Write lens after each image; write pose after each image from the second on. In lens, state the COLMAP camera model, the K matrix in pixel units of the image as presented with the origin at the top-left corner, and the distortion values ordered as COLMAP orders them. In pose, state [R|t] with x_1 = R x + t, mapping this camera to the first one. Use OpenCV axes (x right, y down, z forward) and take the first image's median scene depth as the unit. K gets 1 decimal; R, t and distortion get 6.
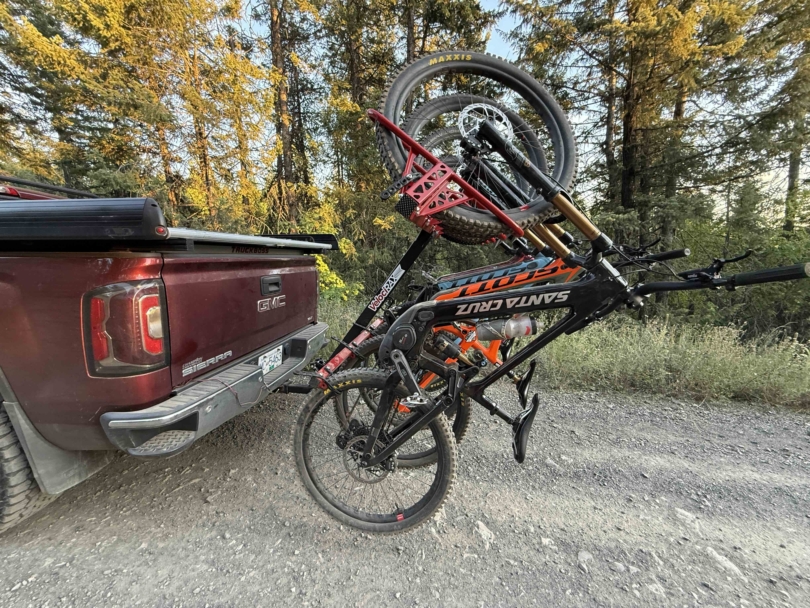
lens RADIAL K [[325.9, 0, 401.3], [0, 325.9, 306.4], [0, 0, 1]] dist [0.002262, -0.000150]
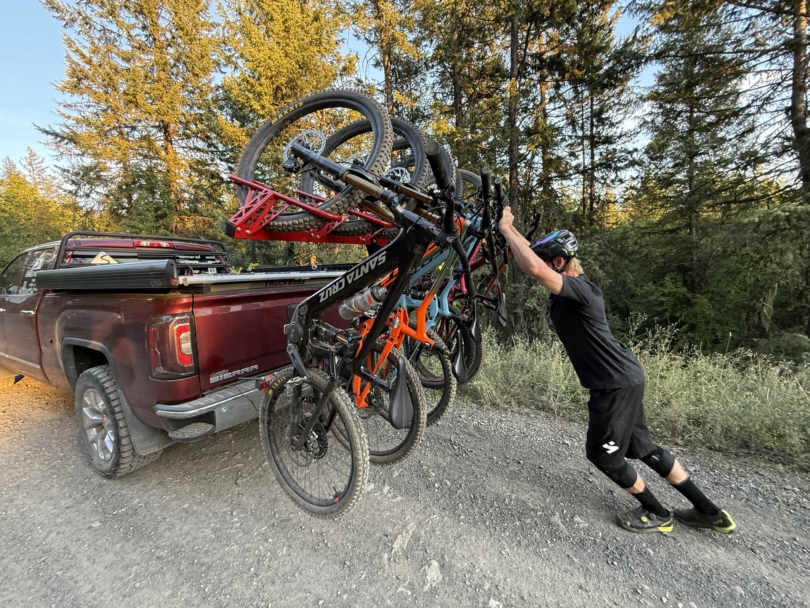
lens RADIAL K [[325.9, 0, 393.1], [0, 325.9, 303.1], [0, 0, 1]] dist [0.002262, -0.000150]
pose [[0.929179, 0.003413, -0.369615, 0.529478], [-0.021209, 0.998802, -0.044094, -0.071831], [0.369022, 0.048811, 0.928138, 0.012293]]
